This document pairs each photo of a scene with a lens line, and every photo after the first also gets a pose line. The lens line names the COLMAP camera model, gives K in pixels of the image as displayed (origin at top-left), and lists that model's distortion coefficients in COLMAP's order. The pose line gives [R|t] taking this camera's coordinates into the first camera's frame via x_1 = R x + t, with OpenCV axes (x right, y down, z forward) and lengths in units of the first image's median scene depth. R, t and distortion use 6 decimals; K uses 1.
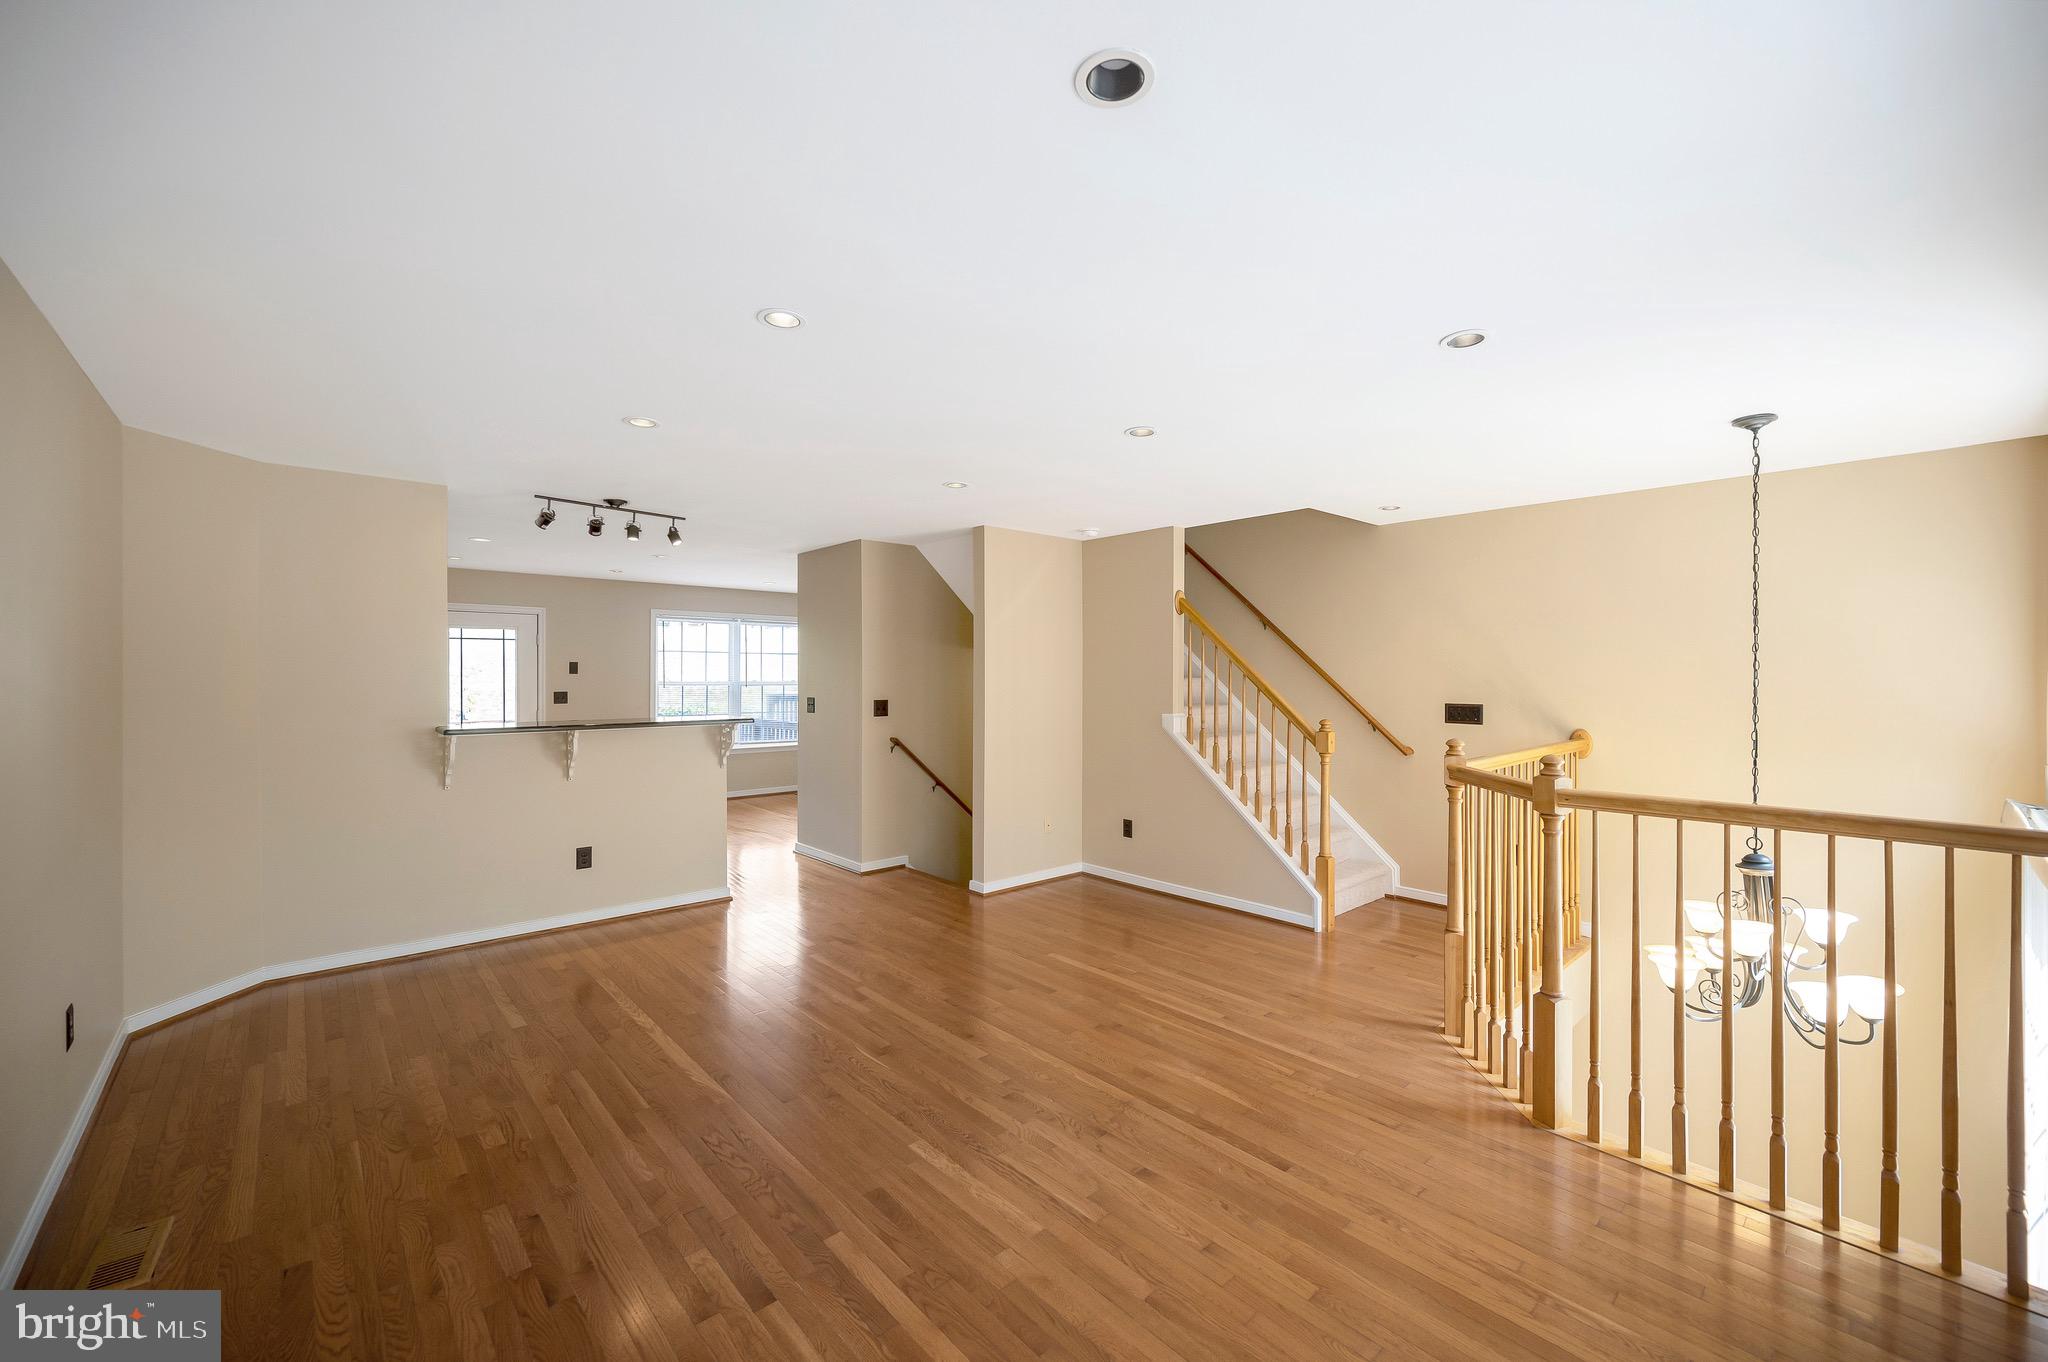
lens RADIAL K [[832.6, 0, 1018.2], [0, 832.6, 681.3], [0, 0, 1]] dist [-0.003515, 0.000523]
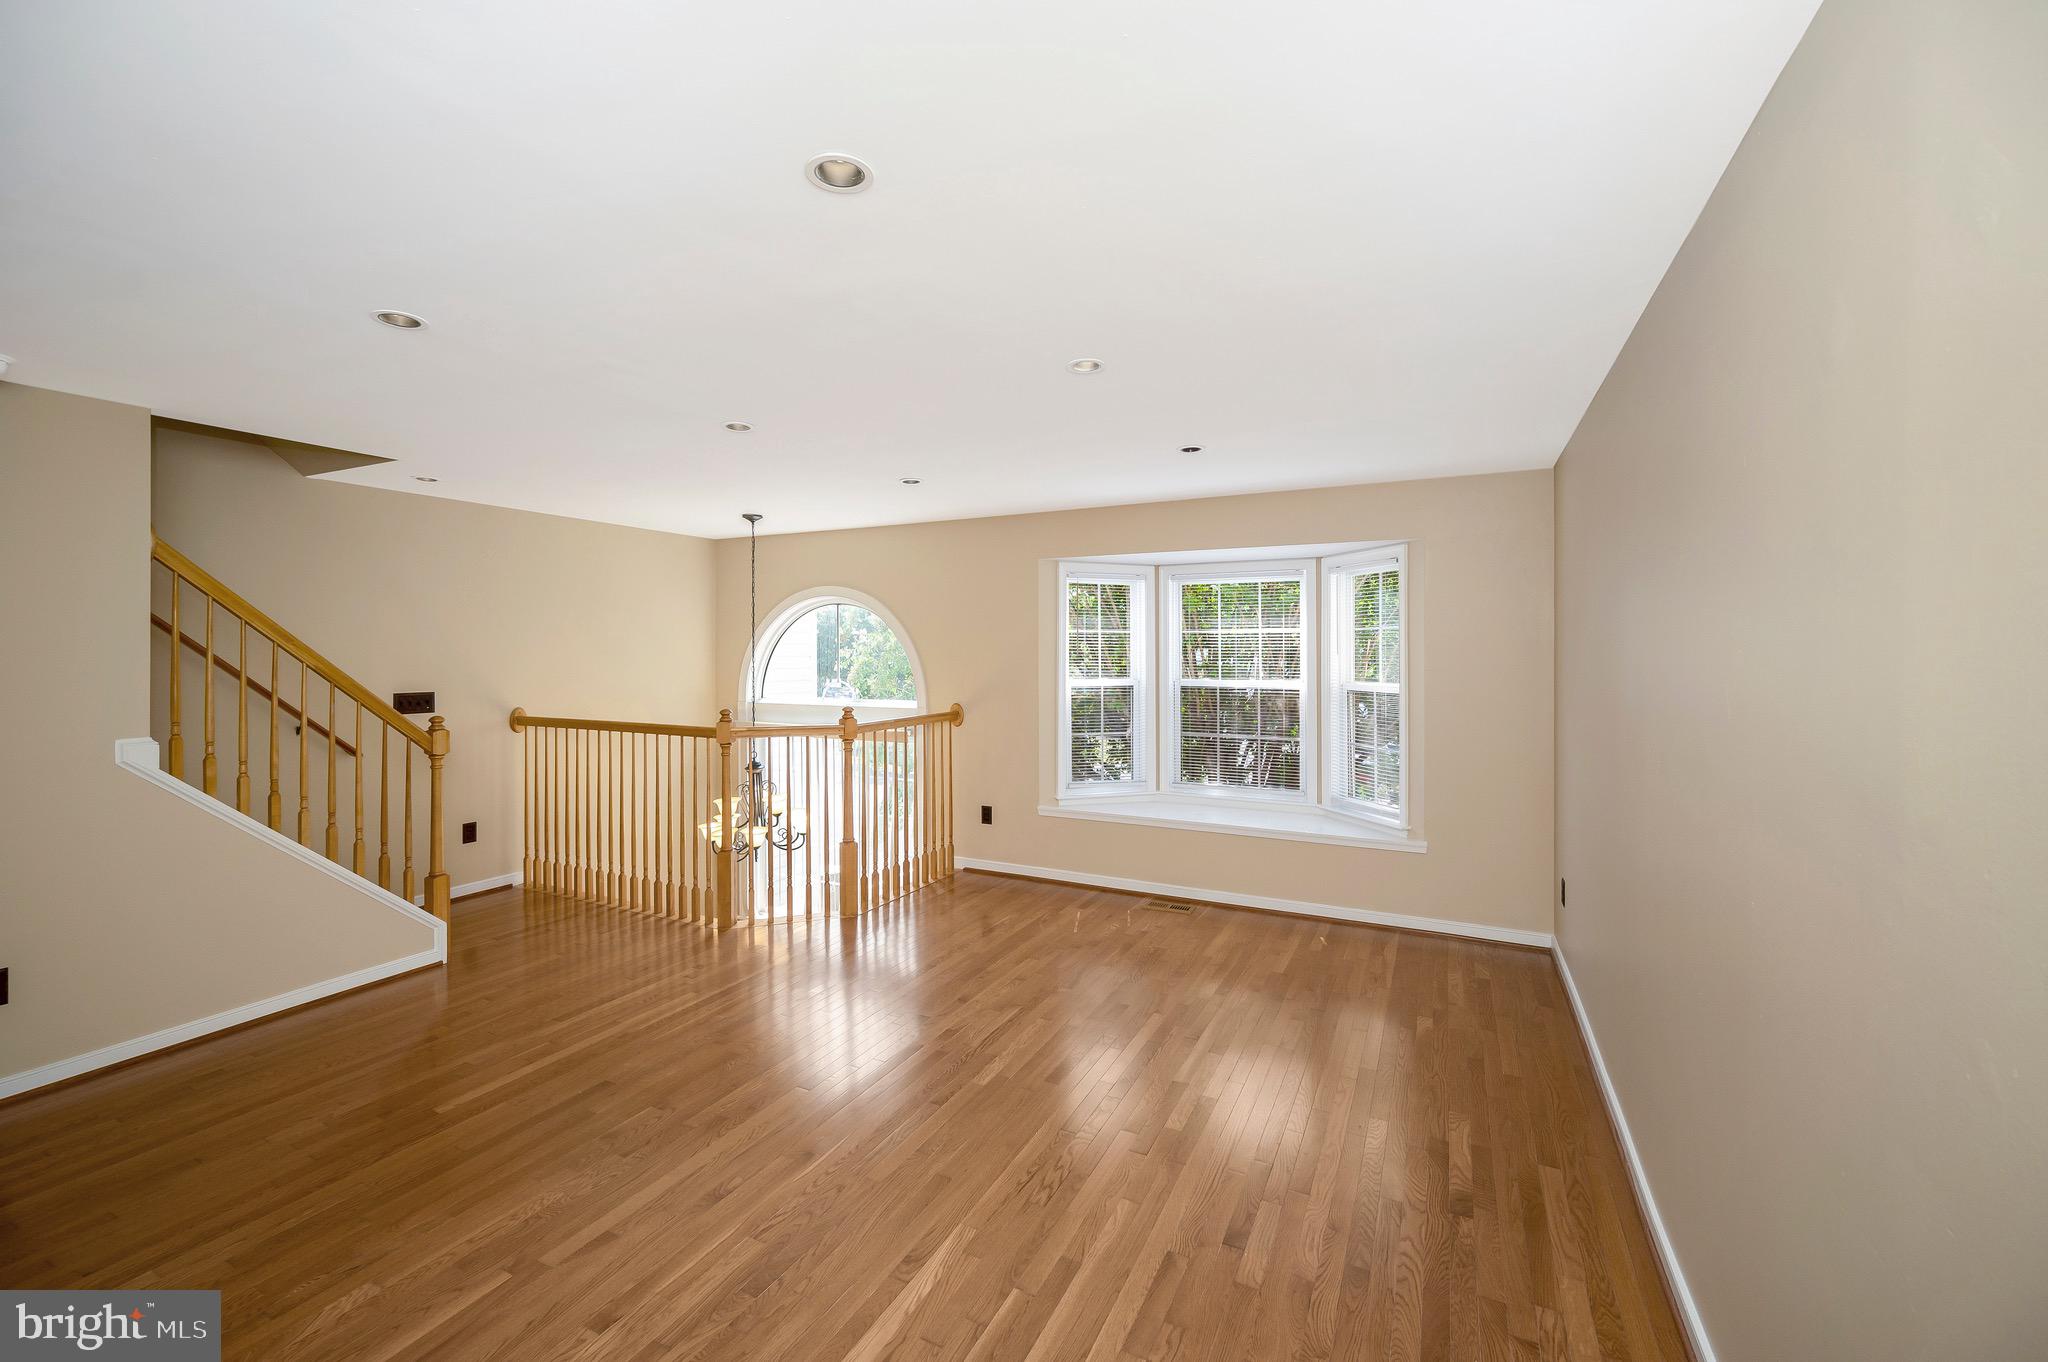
lens RADIAL K [[832.6, 0, 1039.7], [0, 832.6, 644.8], [0, 0, 1]] dist [-0.003515, 0.000523]
pose [[-0.383418, 0.006612, 0.923551, -1.183569], [0.011717, 0.999929, -0.002294, -0.033443], [-0.923500, 0.009941, -0.383468, 1.332718]]
